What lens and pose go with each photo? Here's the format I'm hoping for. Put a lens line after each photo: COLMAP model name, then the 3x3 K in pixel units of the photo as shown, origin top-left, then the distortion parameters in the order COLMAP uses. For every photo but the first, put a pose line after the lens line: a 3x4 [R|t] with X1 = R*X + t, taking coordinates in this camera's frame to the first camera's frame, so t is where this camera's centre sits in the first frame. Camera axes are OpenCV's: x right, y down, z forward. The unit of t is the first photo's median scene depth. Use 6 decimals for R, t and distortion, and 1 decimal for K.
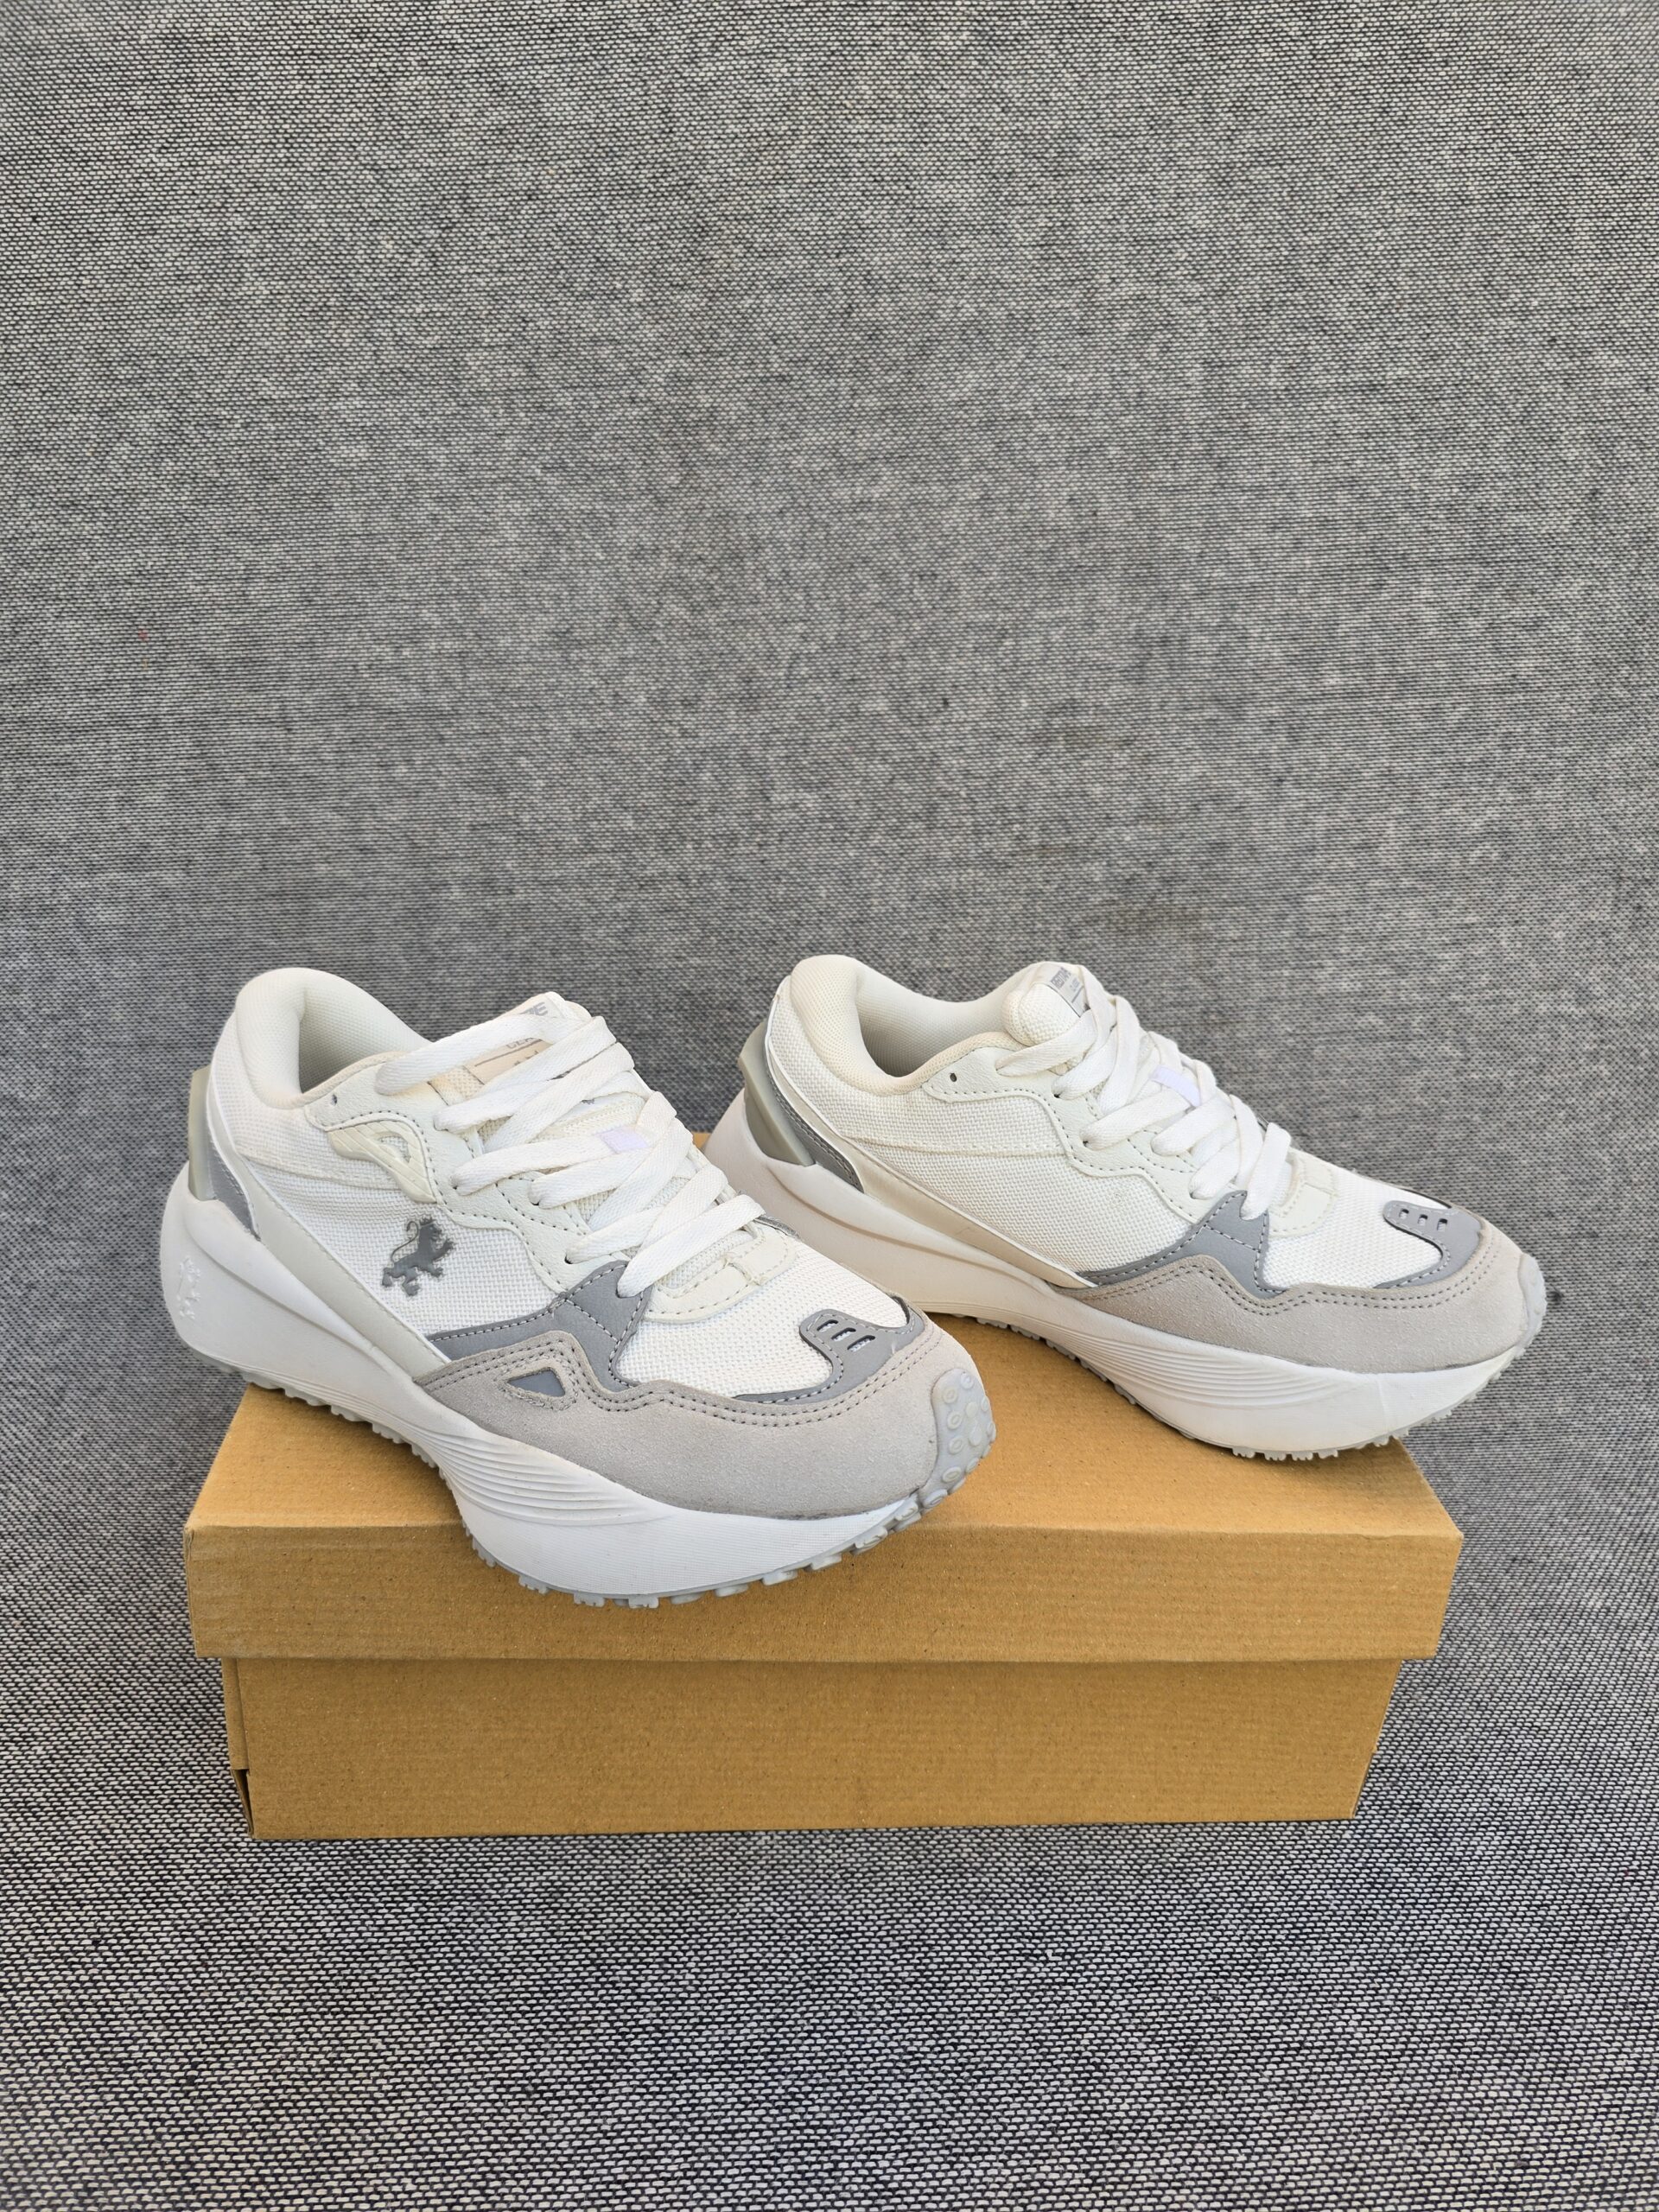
lens RADIAL K [[1508.3, 0, 838.9], [0, 1508.3, 1095.6], [0, 0, 1]] dist [0.038416, -0.043828]
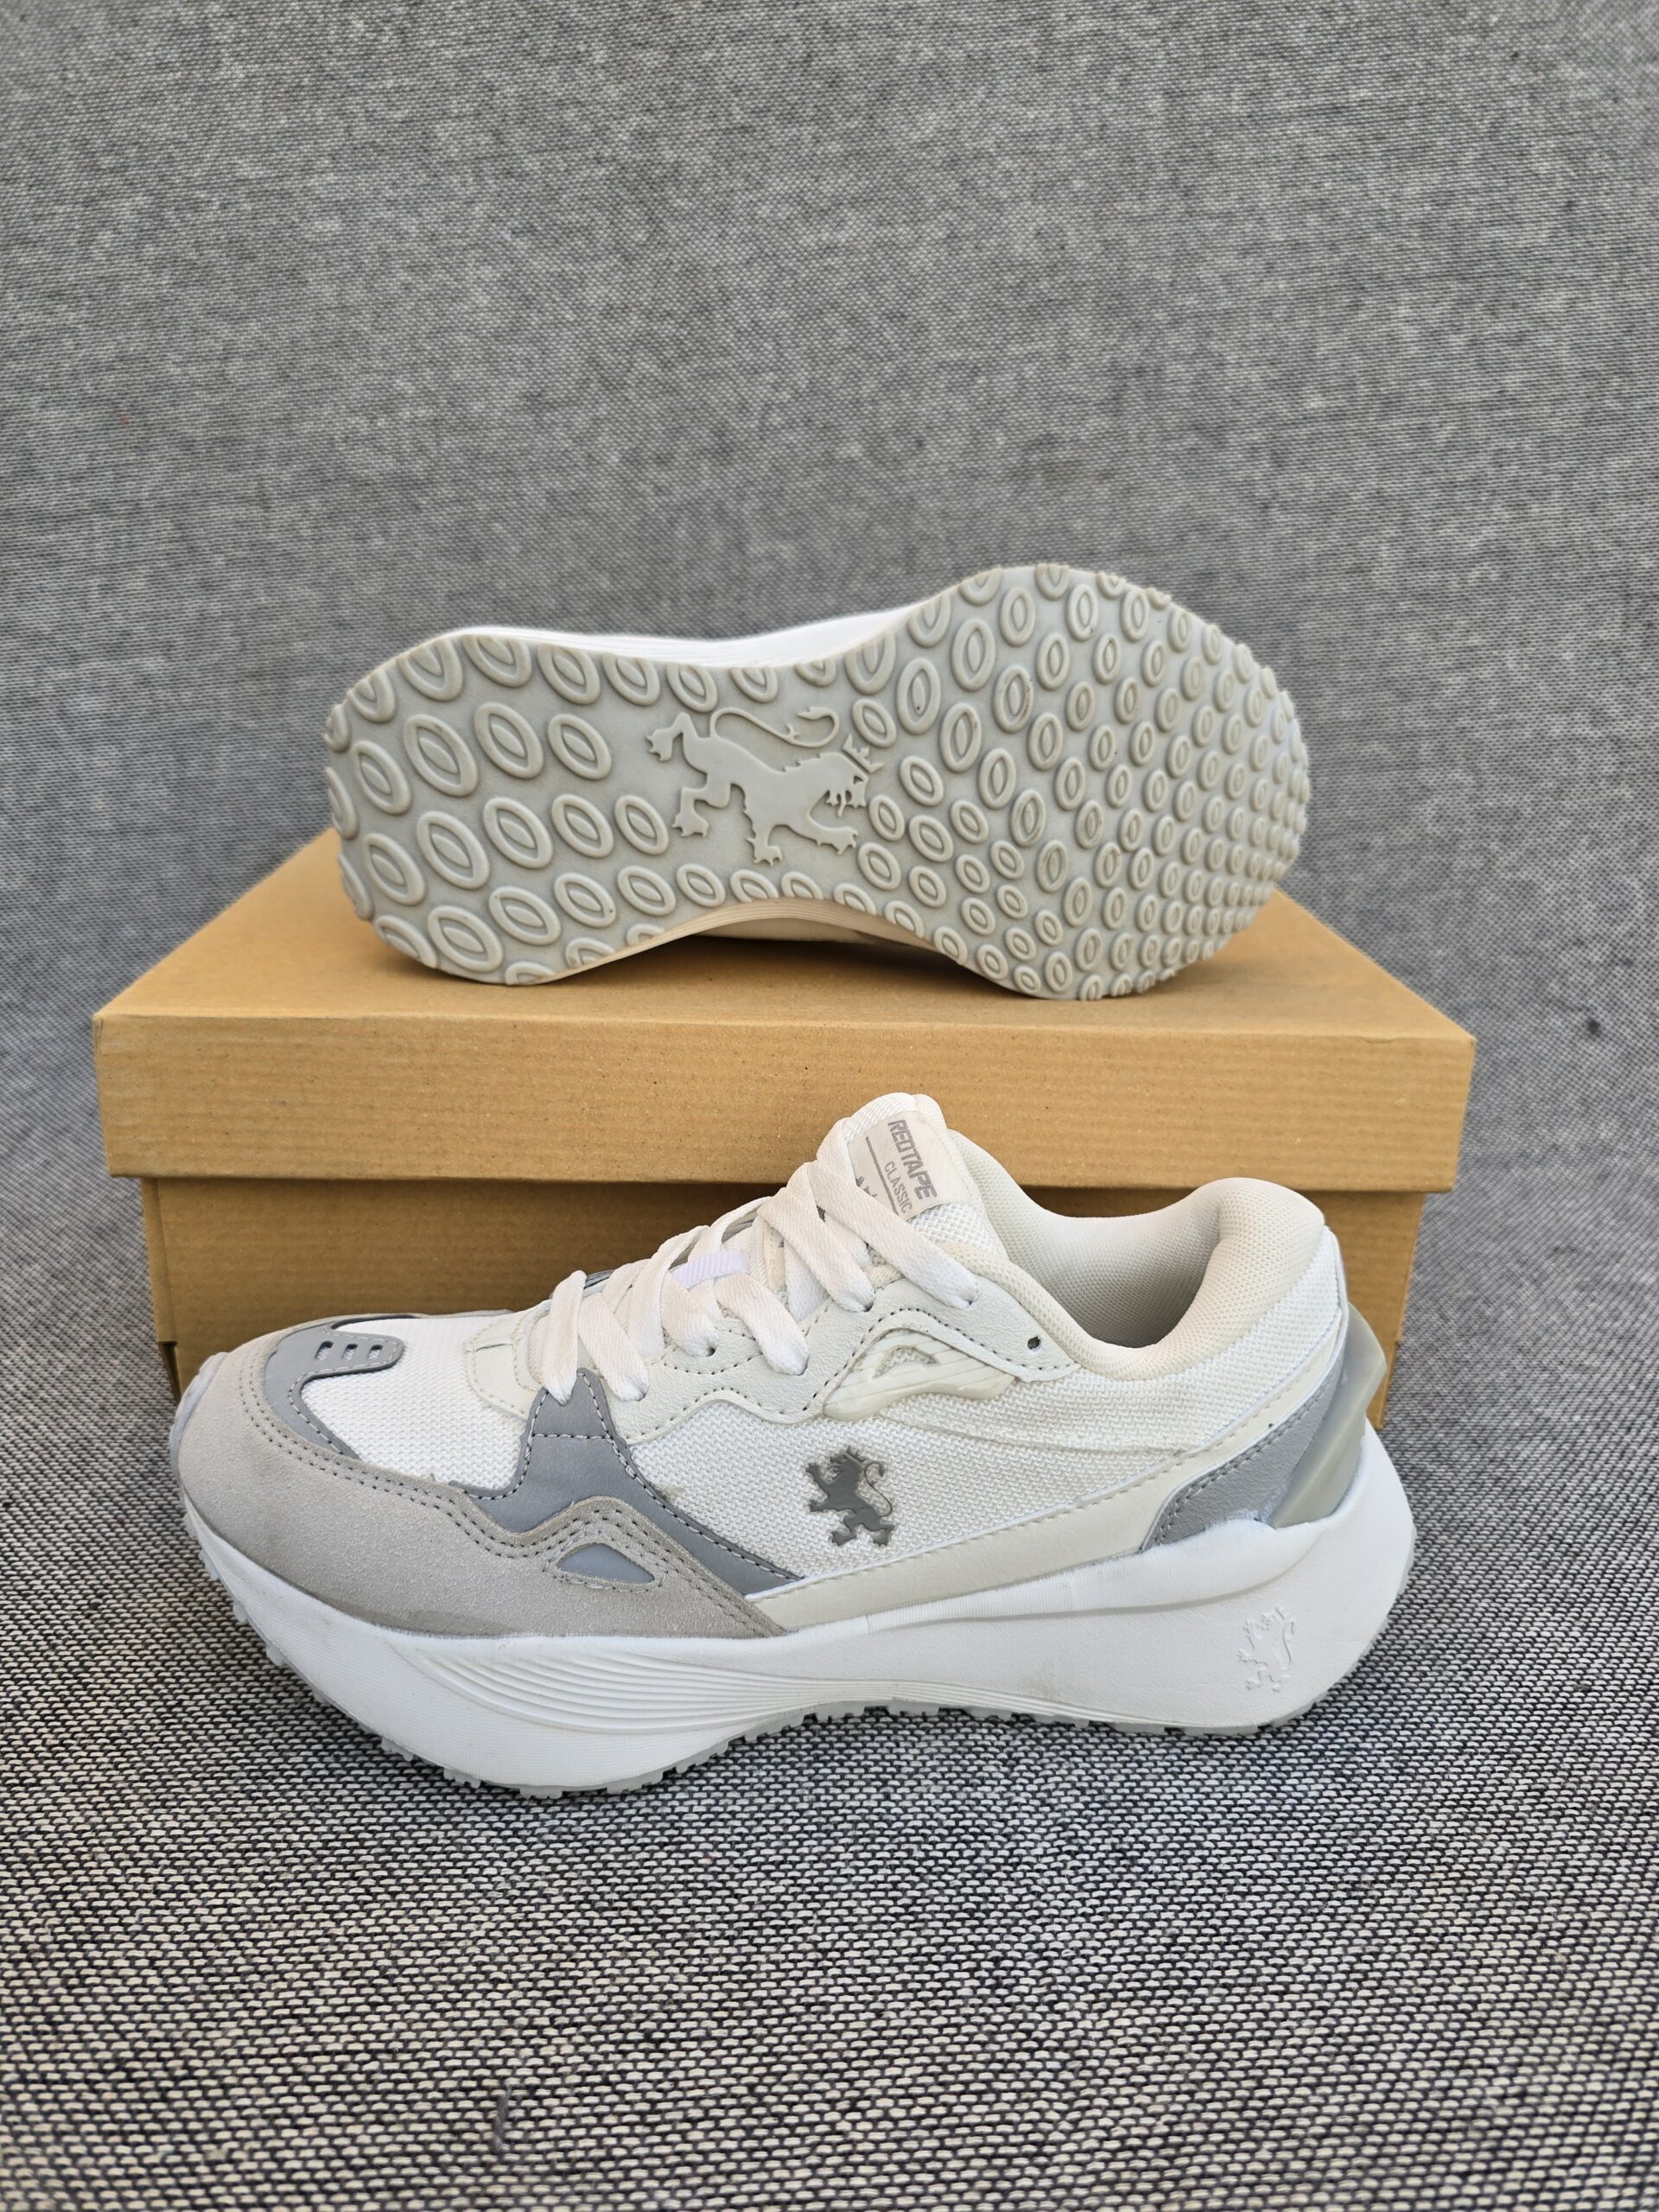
lens RADIAL K [[1519.2, 0, 829.9], [0, 1519.2, 1089.2], [0, 0, 1]] dist [0.026359, -0.030779]
pose [[0.998797, -0.032713, -0.036540, 0.035102], [0.029557, 0.996044, -0.083805, 0.247317], [0.039137, 0.082624, 0.995812, 0.042749]]
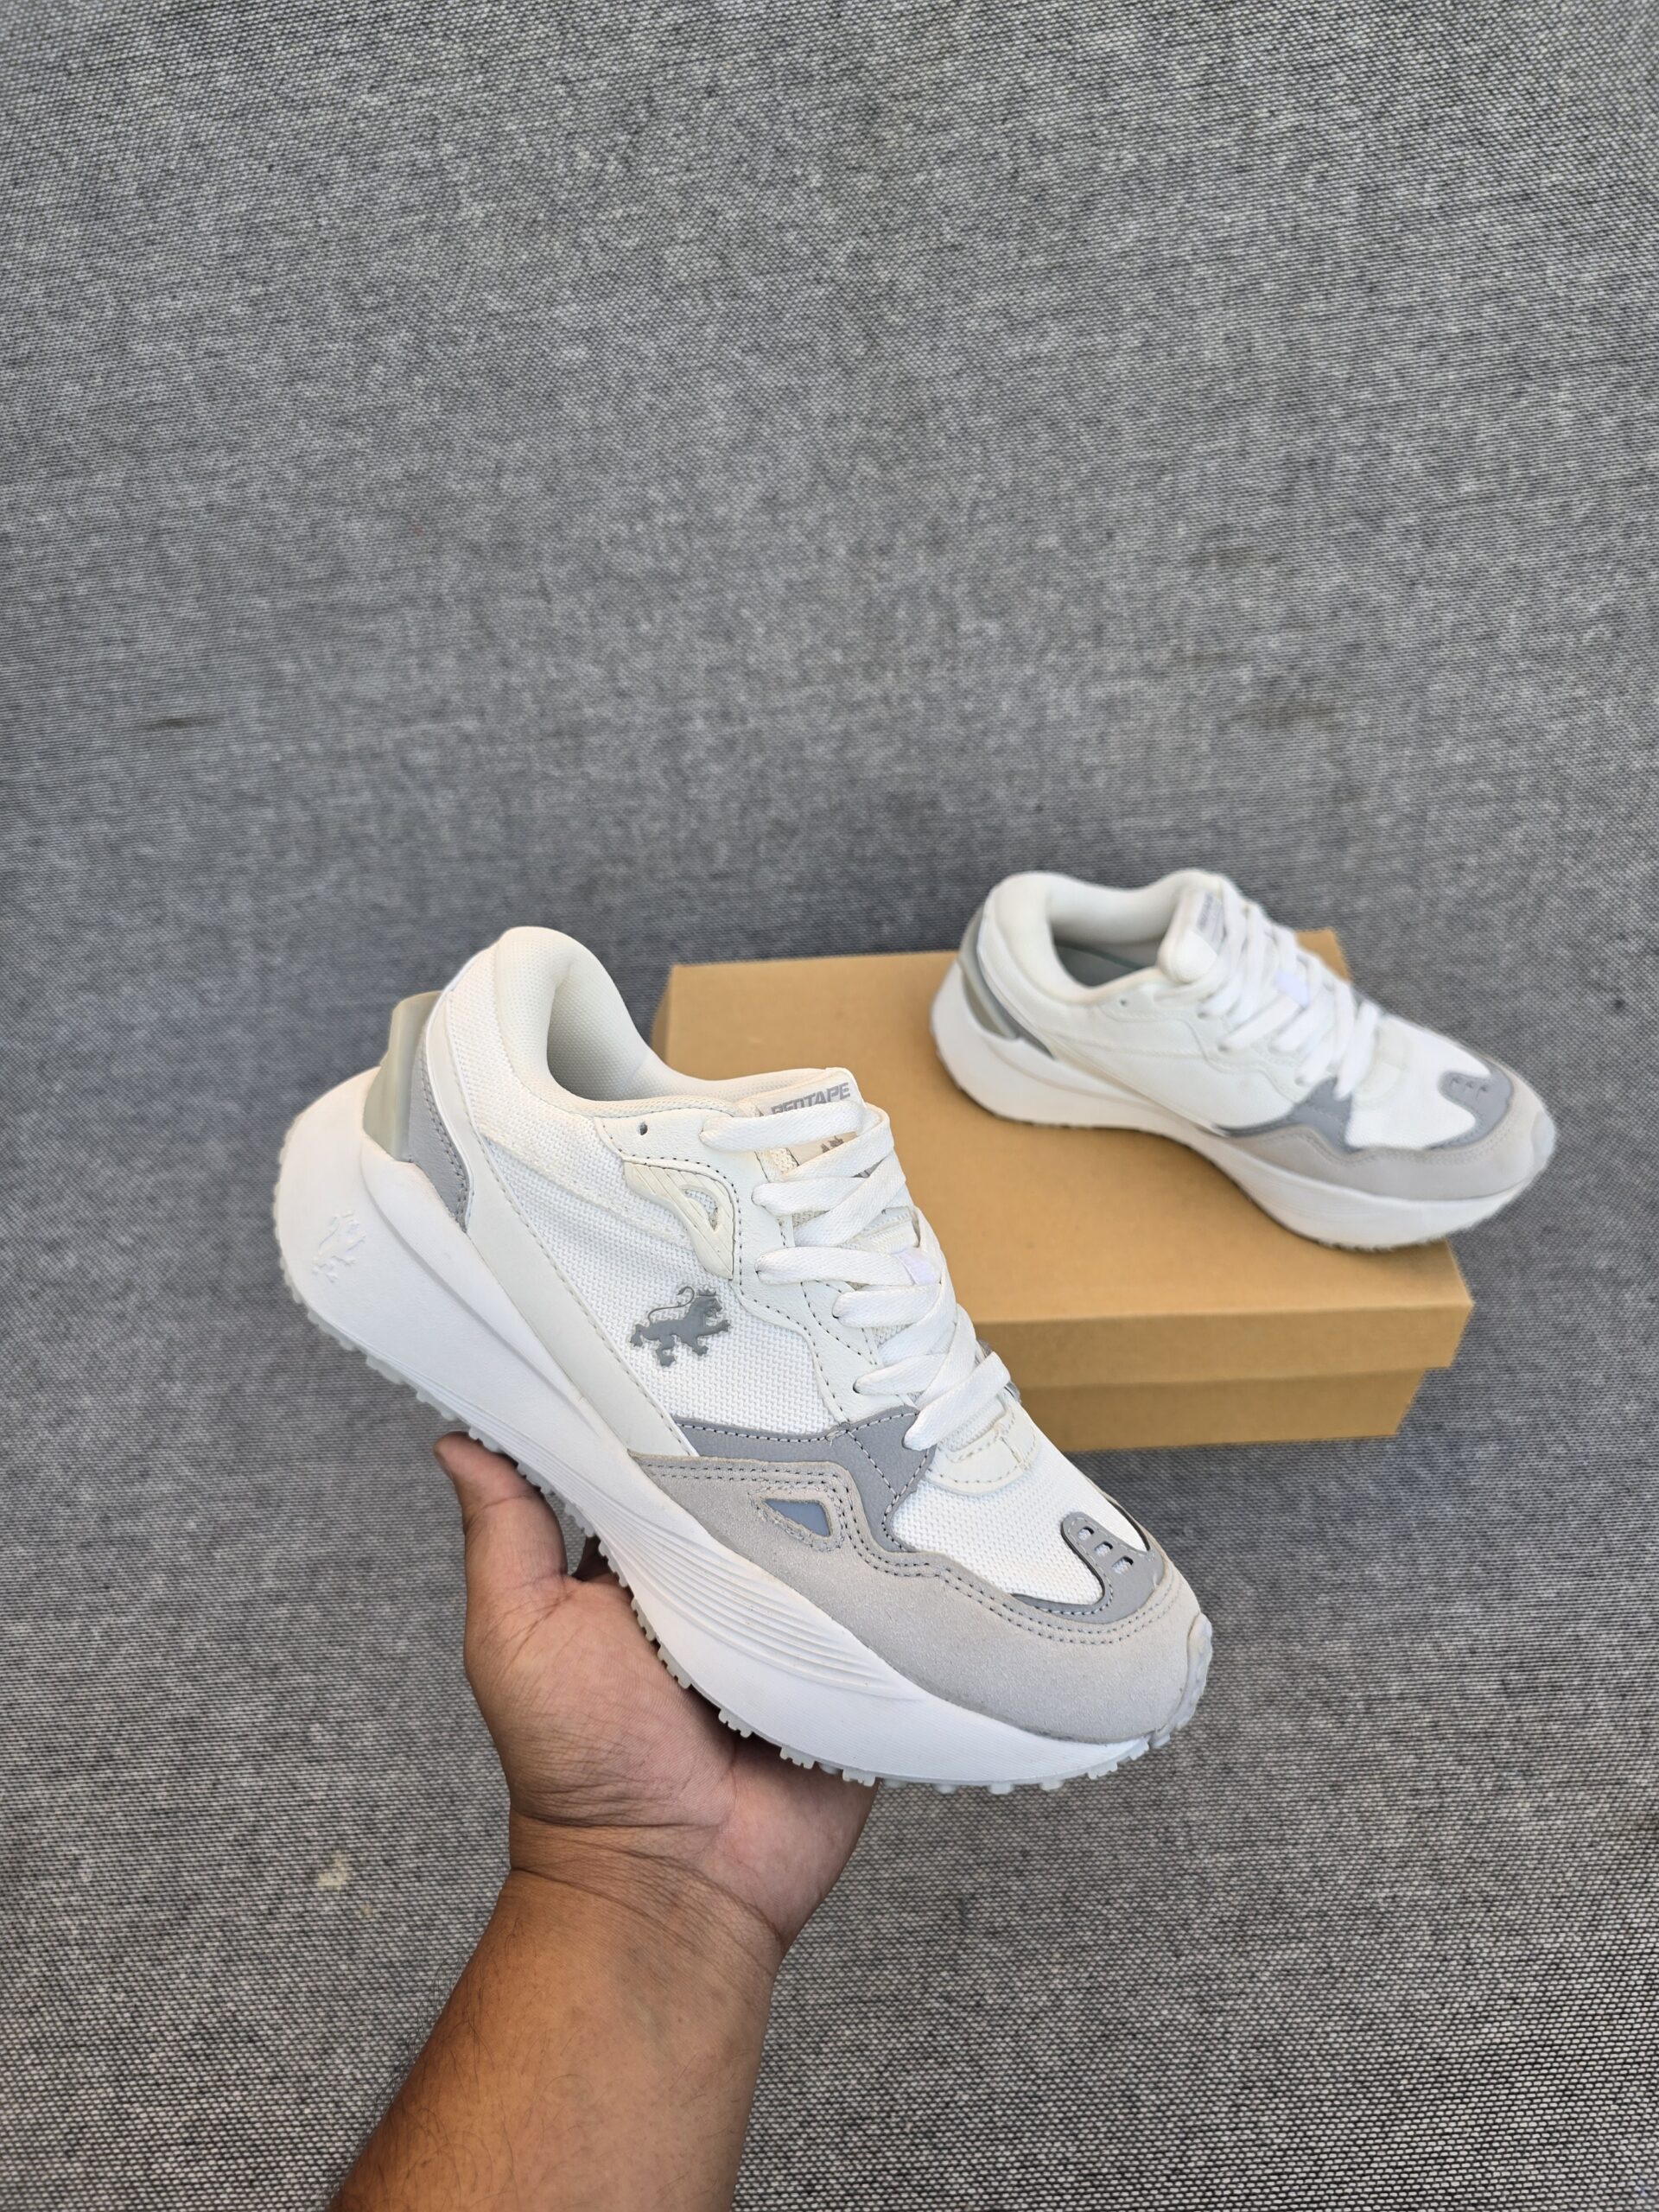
lens RADIAL K [[1504.8, 0, 829.2], [0, 1504.8, 1082.6], [0, 0, 1]] dist [0.019647, -0.030913]
pose [[0.992702, -0.037689, -0.114557, -0.024895], [0.078136, 0.924570, 0.372915, -0.327065], [0.091861, -0.379145, 0.920766, -0.215971]]
